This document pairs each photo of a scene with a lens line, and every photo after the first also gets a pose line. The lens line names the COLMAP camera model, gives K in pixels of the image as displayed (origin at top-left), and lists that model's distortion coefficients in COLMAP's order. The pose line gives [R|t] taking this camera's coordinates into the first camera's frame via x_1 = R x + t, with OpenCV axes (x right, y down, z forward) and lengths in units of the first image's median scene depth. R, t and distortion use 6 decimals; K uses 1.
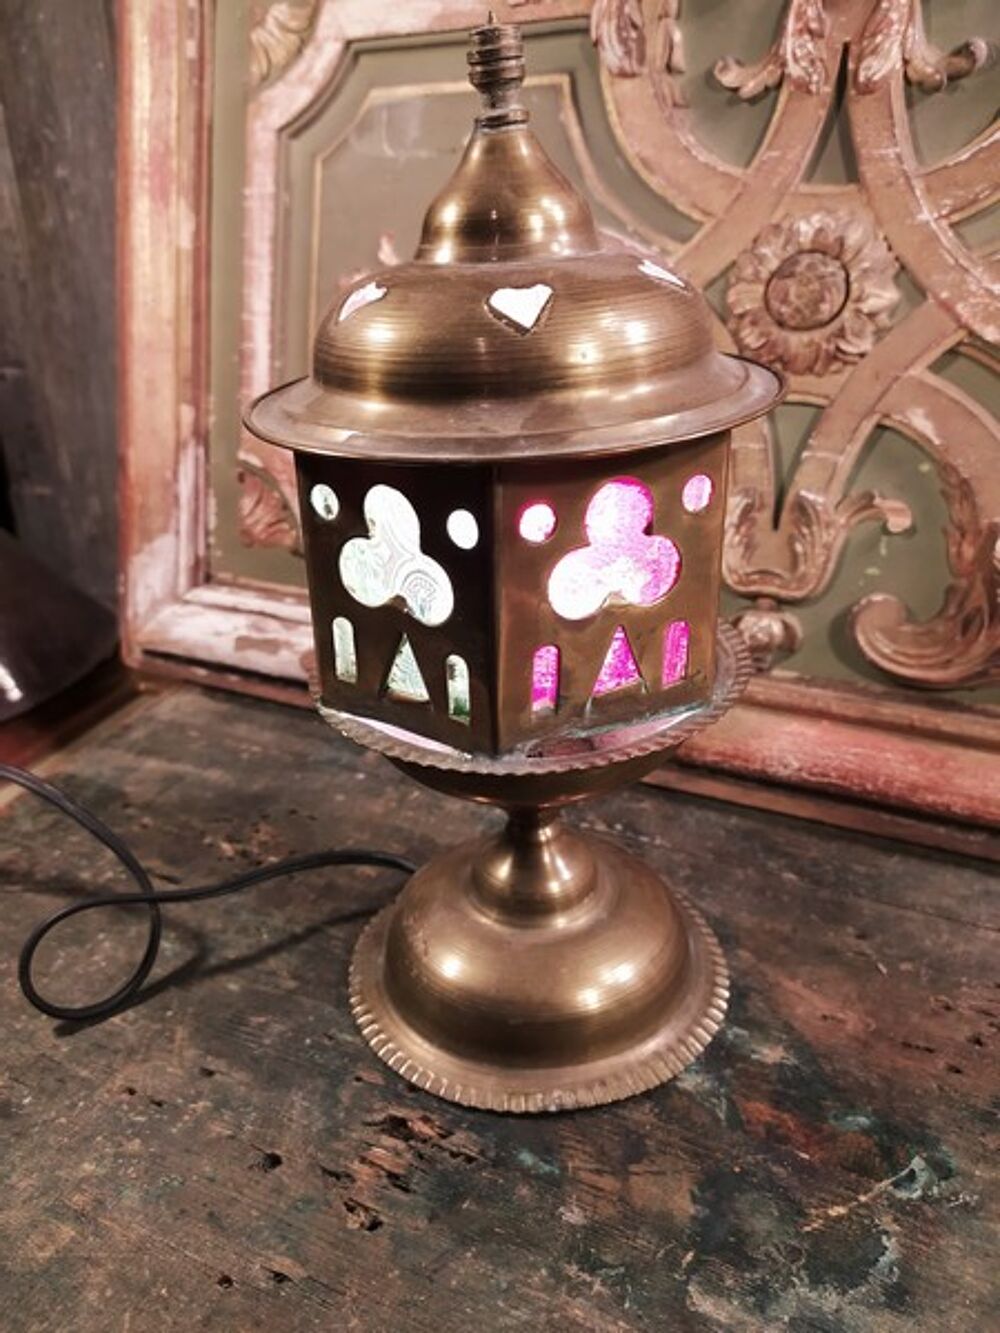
lens RADIAL K [[1025.4, 0, 492.7], [0, 1025.4, 669.0], [0, 0, 1]] dist [0.058295, -0.095704]
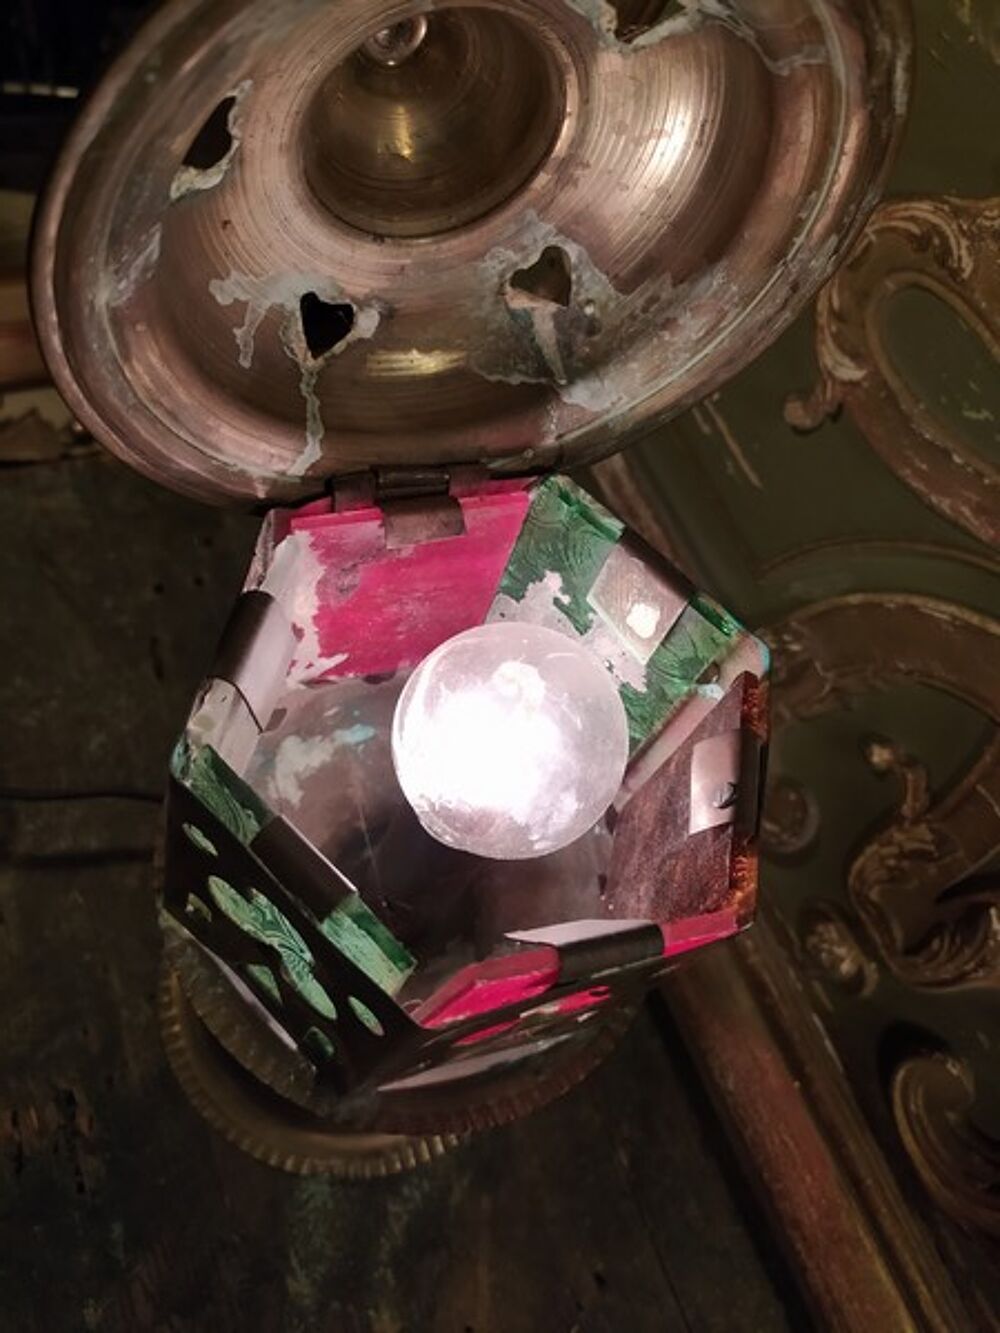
lens RADIAL K [[1047.2, 0, 495.6], [0, 1047.2, 657.3], [0, 0, 1]] dist [-0.005676, -0.012209]
pose [[0.720731, 0.676959, -0.149240, 0.054379], [-0.531053, 0.677562, 0.508814, -0.489209], [0.445566, -0.287464, 0.847842, 0.324078]]
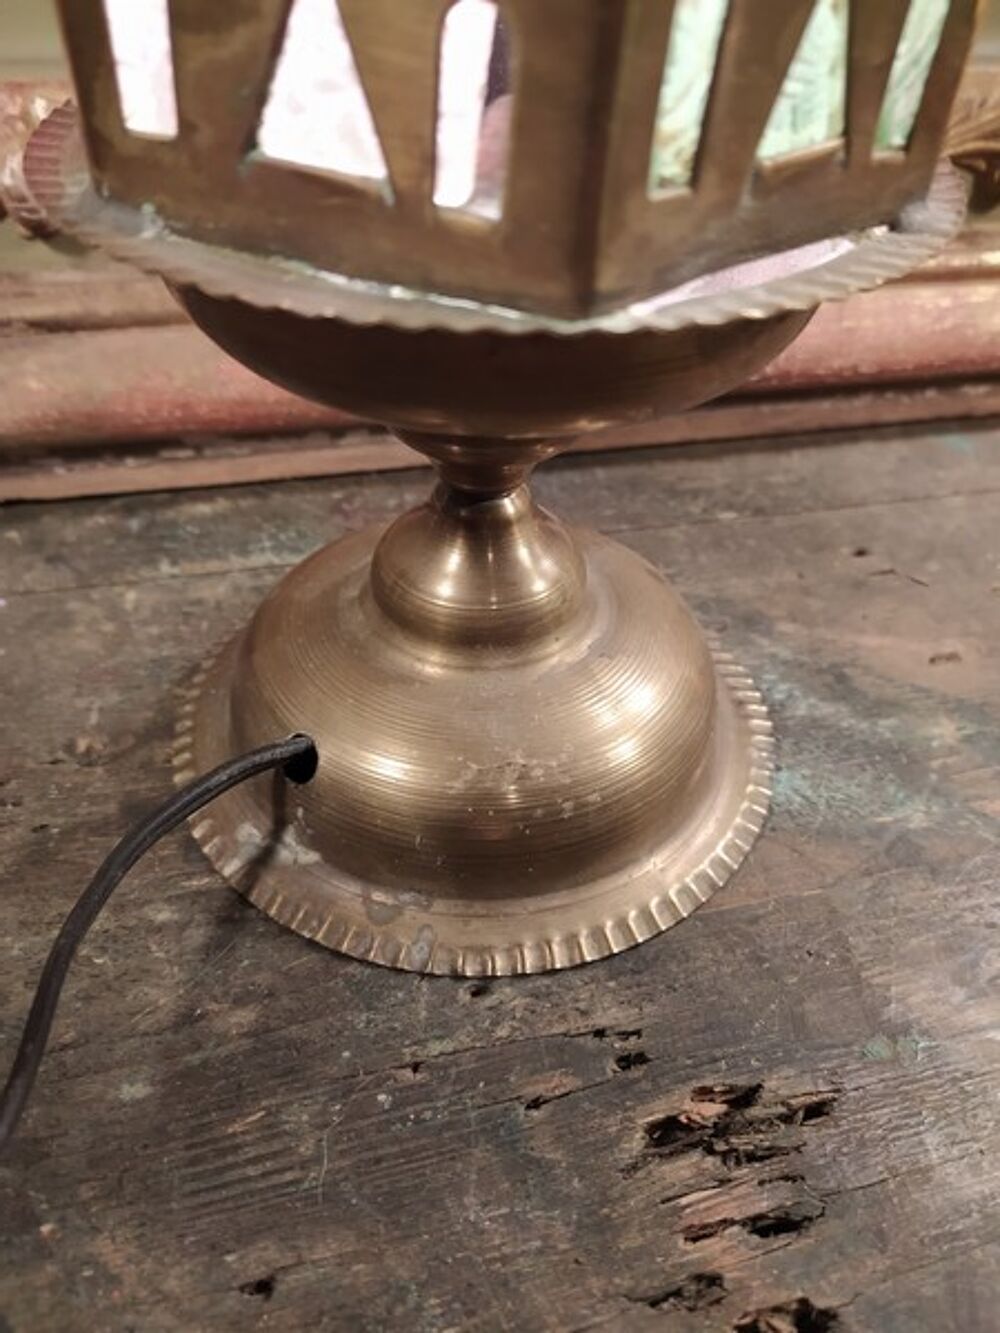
lens RADIAL K [[1047.2, 0, 495.6], [0, 1047.2, 657.3], [0, 0, 1]] dist [-0.005676, -0.012209]
pose [[0.765505, -0.369385, 0.526837, -0.269797], [0.224359, 0.920643, 0.319499, 0.019485], [-0.603047, -0.126377, 0.787632, 0.507671]]
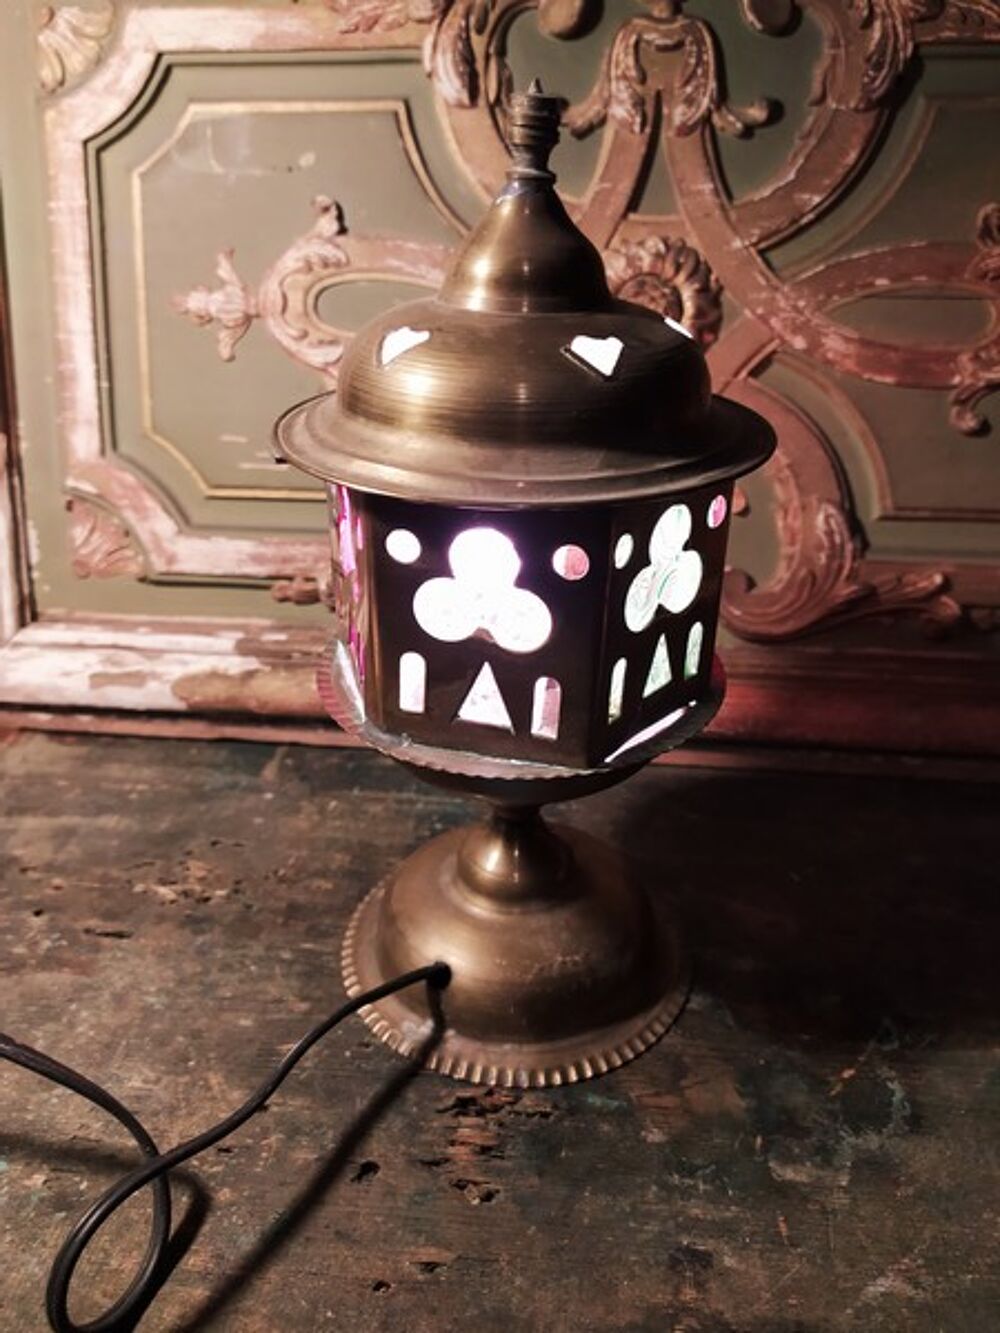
lens RADIAL K [[1019.9, 0, 500.0], [0, 1019.9, 666.5], [0, 0, 1]] dist [0.033123, -0.048252]
pose [[0.938653, -0.129887, 0.319469, -0.262796], [0.124688, 0.991515, 0.036767, -0.035134], [-0.321534, 0.005322, 0.946883, -0.016478]]
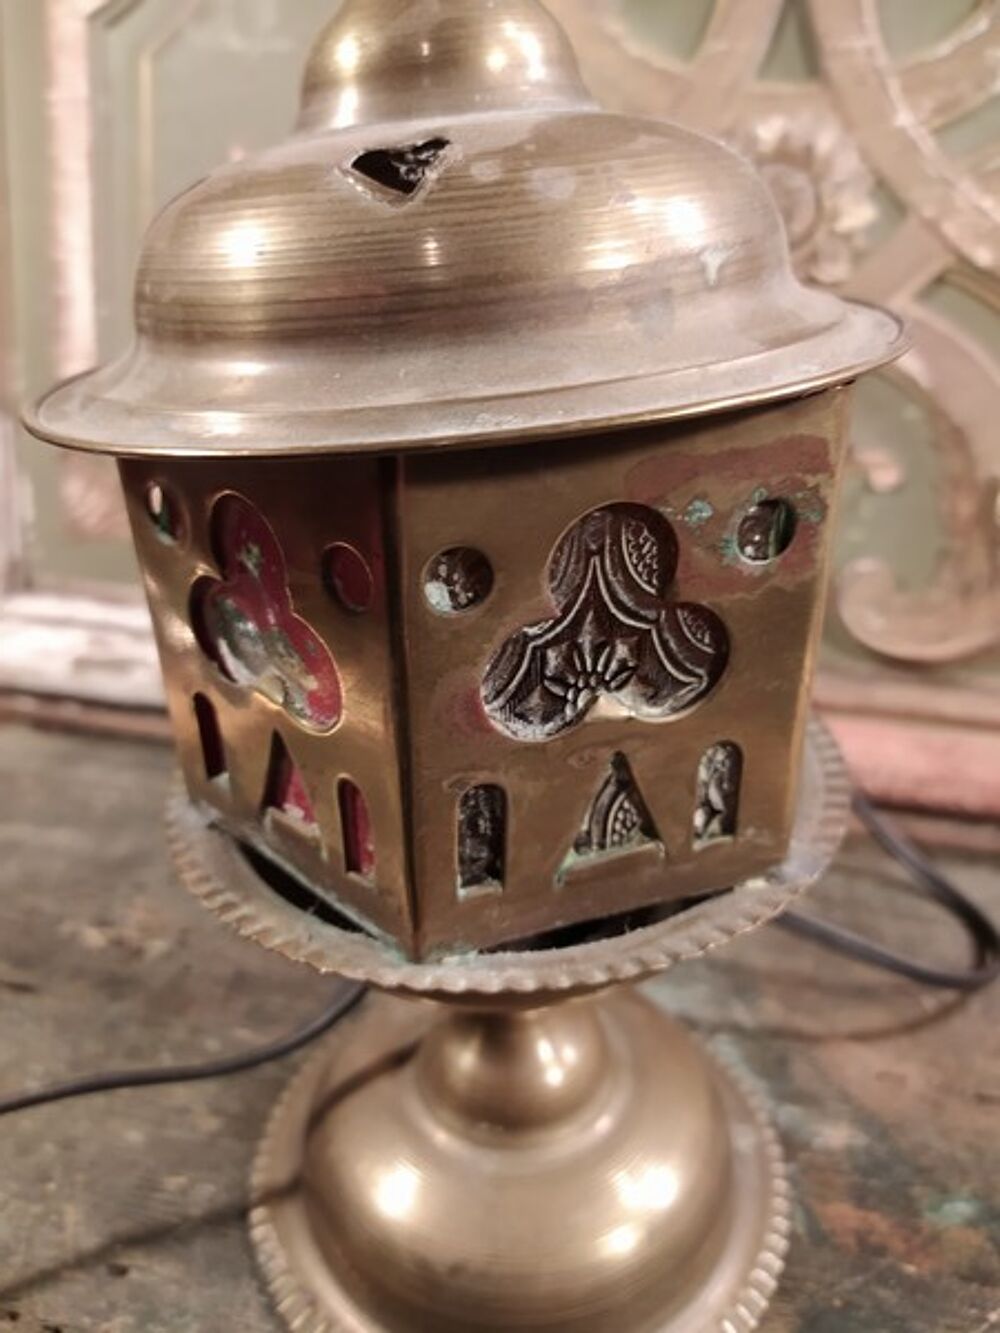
lens RADIAL K [[1057.4, 0, 500.0], [0, 1057.4, 666.5], [0, 0, 1]] dist [-0.027380, -0.004094]
pose [[0.982574, -0.071973, 0.171373, -0.086939], [0.068376, 0.997299, 0.026810, -0.030660], [-0.172840, -0.014625, 0.984841, 0.189688]]
